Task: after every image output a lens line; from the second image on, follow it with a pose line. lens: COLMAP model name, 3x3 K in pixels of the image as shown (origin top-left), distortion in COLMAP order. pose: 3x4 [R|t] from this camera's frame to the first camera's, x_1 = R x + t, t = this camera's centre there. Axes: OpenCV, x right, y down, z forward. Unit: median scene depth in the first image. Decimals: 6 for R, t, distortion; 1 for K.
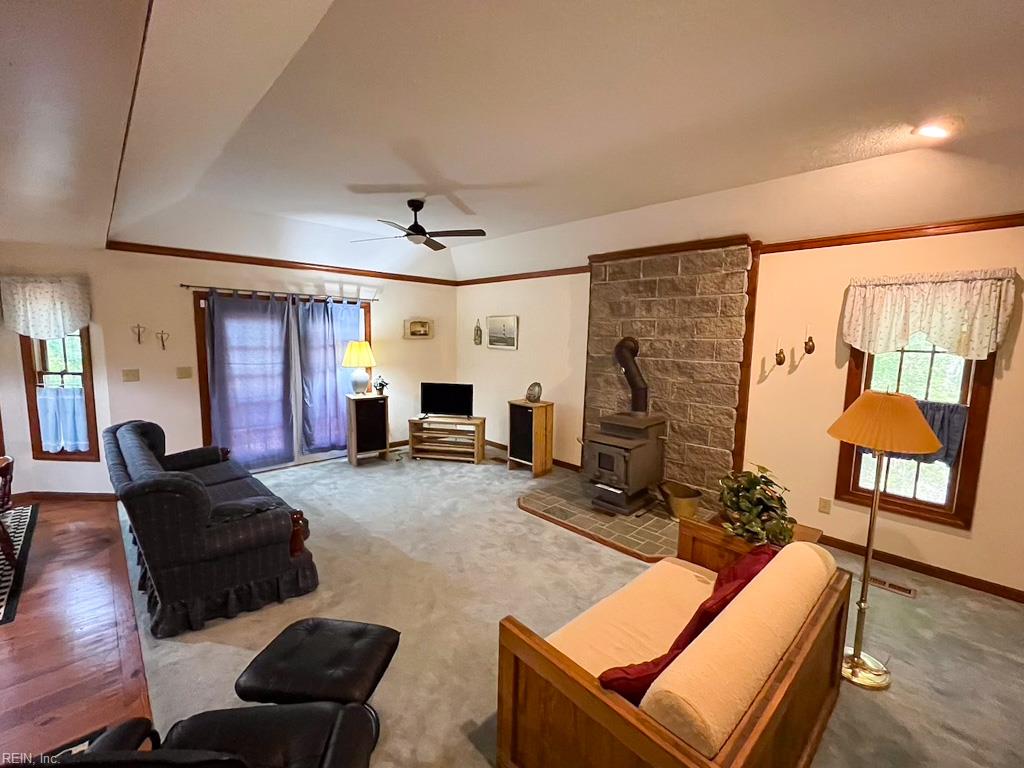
lens RADIAL K [[423.3, 0, 510.2], [0, 423.3, 381.6], [0, 0, 1]] dist [0.000236, -0.000033]
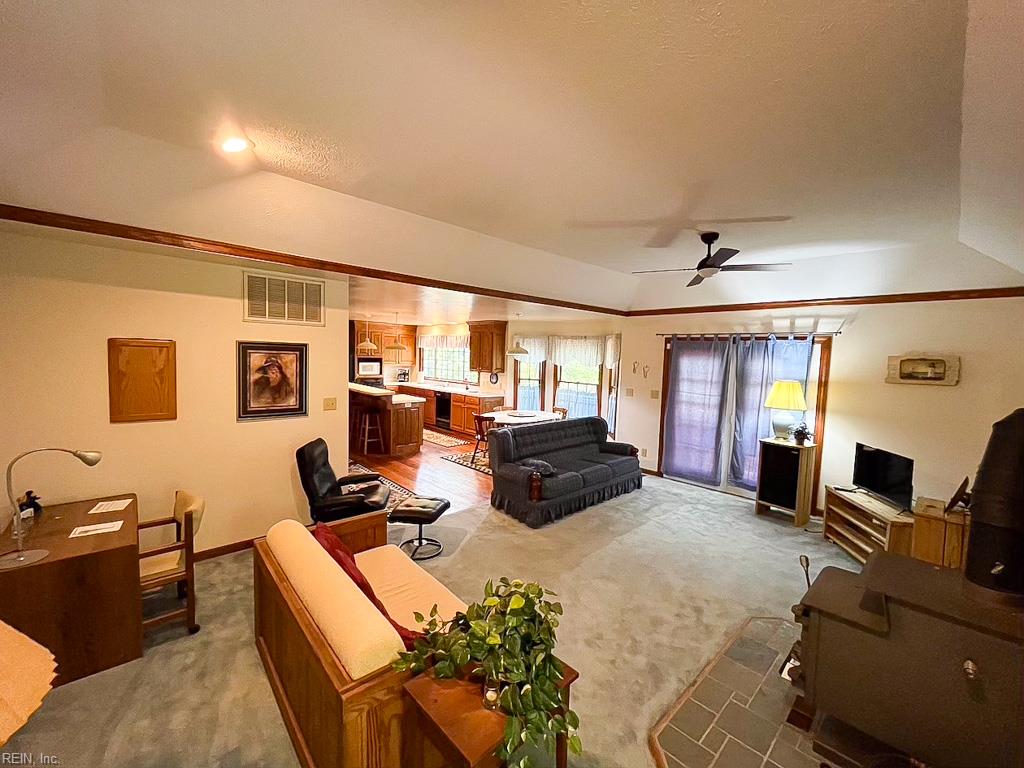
lens RADIAL K [[423.3, 0, 510.2], [0, 423.3, 381.6], [0, 0, 1]] dist [0.000236, -0.000033]
pose [[-0.021674, 0.044315, -0.998782, 0.584390], [-0.147407, 0.987957, 0.047034, -0.051812], [0.988838, 0.148247, -0.014881, 0.461295]]
